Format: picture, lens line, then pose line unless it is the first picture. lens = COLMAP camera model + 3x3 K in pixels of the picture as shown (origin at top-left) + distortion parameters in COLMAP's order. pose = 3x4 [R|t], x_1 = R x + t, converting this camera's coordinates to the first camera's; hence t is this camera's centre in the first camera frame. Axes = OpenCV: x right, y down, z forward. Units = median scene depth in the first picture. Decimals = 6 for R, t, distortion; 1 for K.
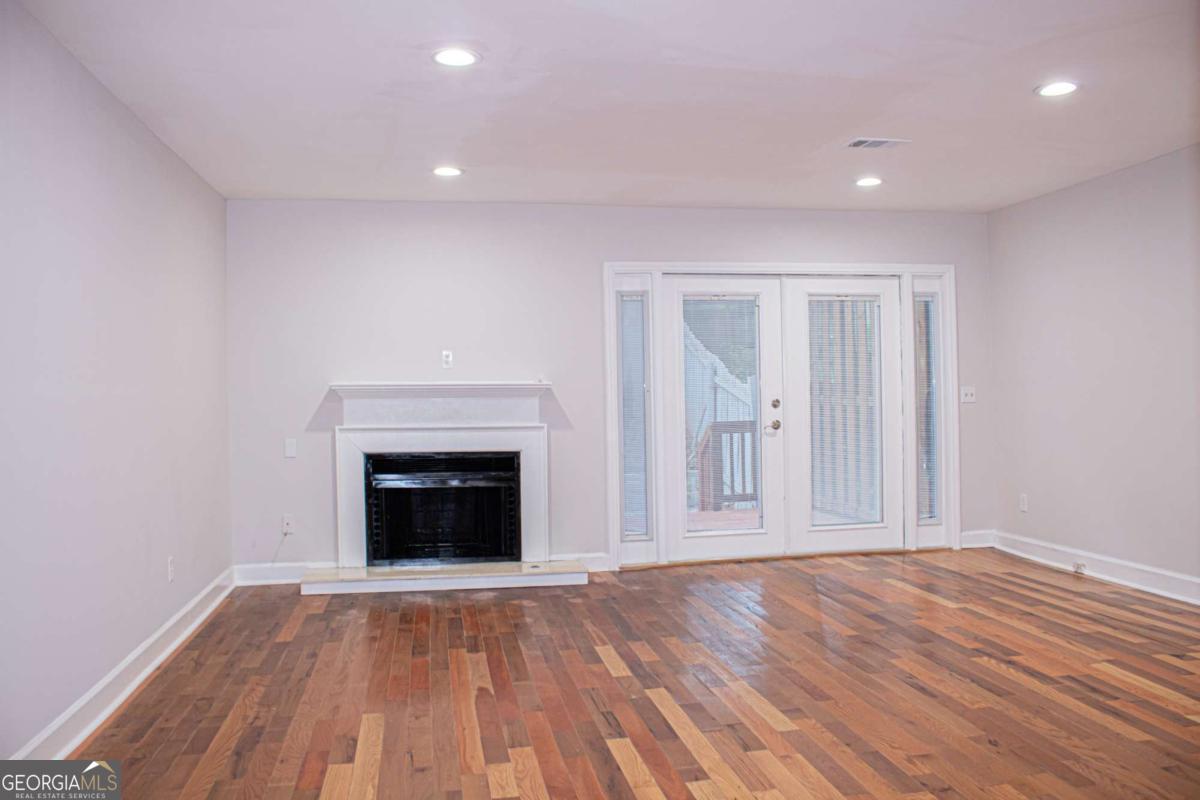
lens RADIAL K [[998.0, 0, 598.2], [0, 998.0, 392.1], [0, 0, 1]] dist [-0.162058, 0.143491]
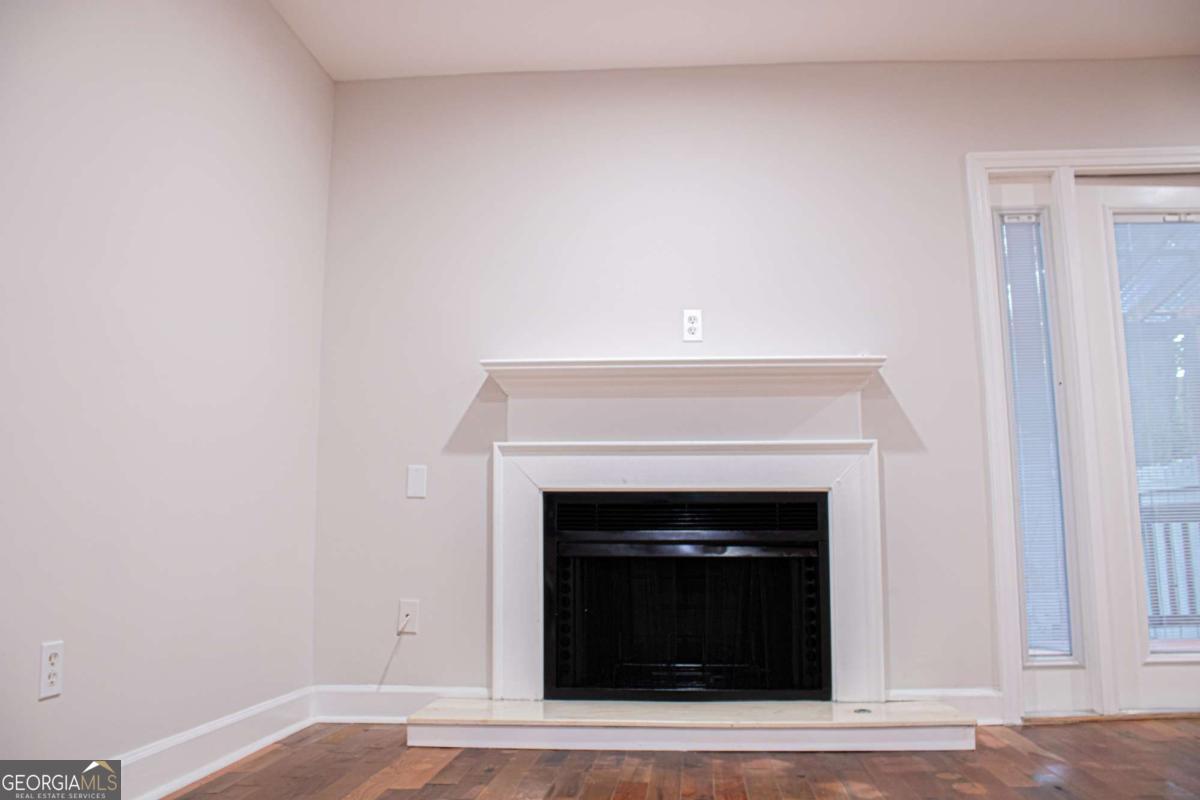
lens RADIAL K [[998.0, 0, 599.7], [0, 998.0, 394.5], [0, 0, 1]] dist [-0.162058, 0.143491]
pose [[0.966948, -0.028184, -0.253409, -0.063621], [-0.009574, 0.989157, -0.146547, 0.091426], [0.254792, 0.144129, 0.956194, 0.473717]]
